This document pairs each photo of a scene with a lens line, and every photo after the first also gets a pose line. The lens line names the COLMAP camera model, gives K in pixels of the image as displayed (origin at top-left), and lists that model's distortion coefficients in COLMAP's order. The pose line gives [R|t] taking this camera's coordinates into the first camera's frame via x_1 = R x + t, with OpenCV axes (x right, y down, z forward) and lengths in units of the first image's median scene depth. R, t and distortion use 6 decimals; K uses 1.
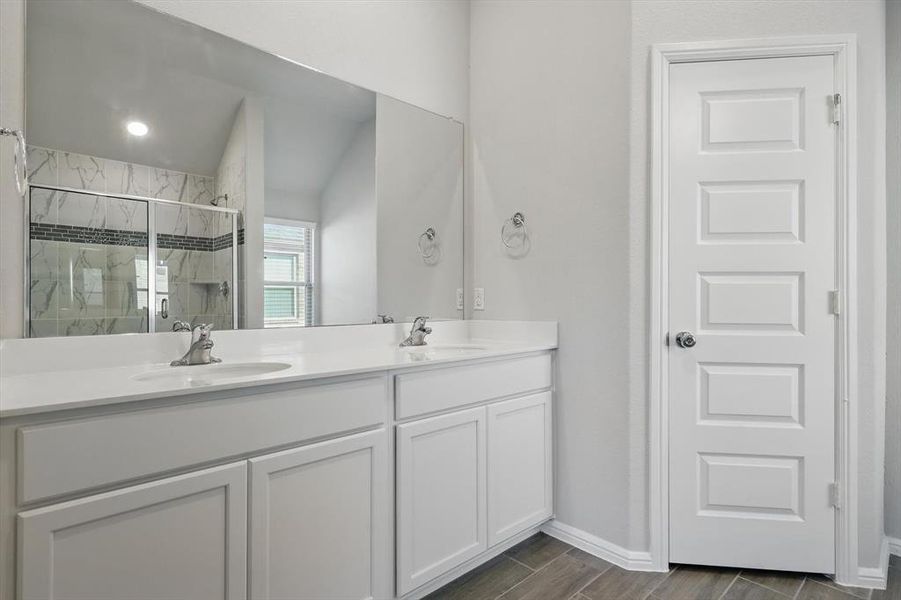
lens RADIAL K [[473.0, 0, 450.5], [0, 473.0, 300.0], [0, 0, 1]] dist [0.024753, 0.000171]
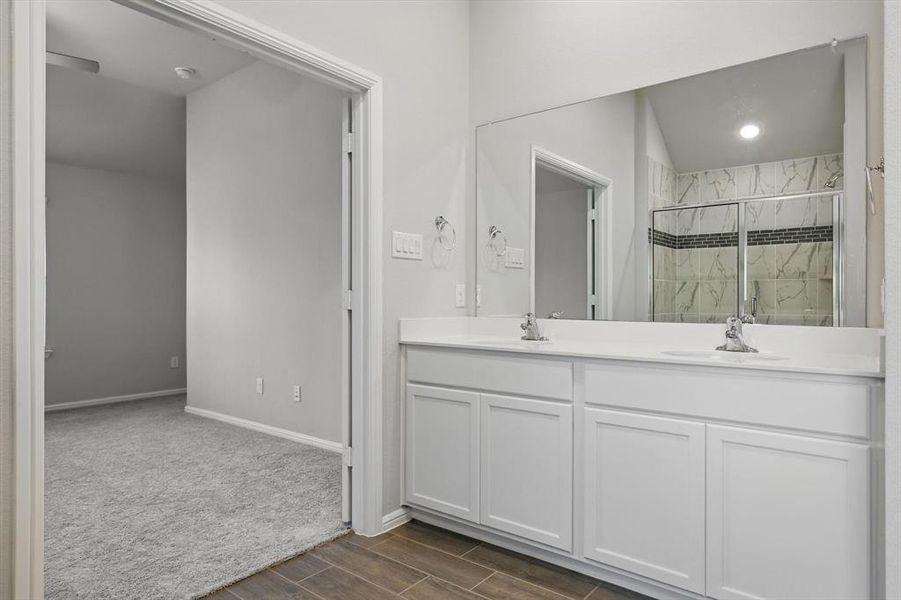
lens RADIAL K [[540.5, 0, 450.5], [0, 540.5, 300.0], [0, 0, 1]] dist [0.001026, 0.000173]
pose [[0.121813, -0.000633, -0.992553, 0.381944], [-0.008979, 0.999958, -0.001740, 0.011661], [0.992512, 0.009124, 0.121802, 0.203856]]
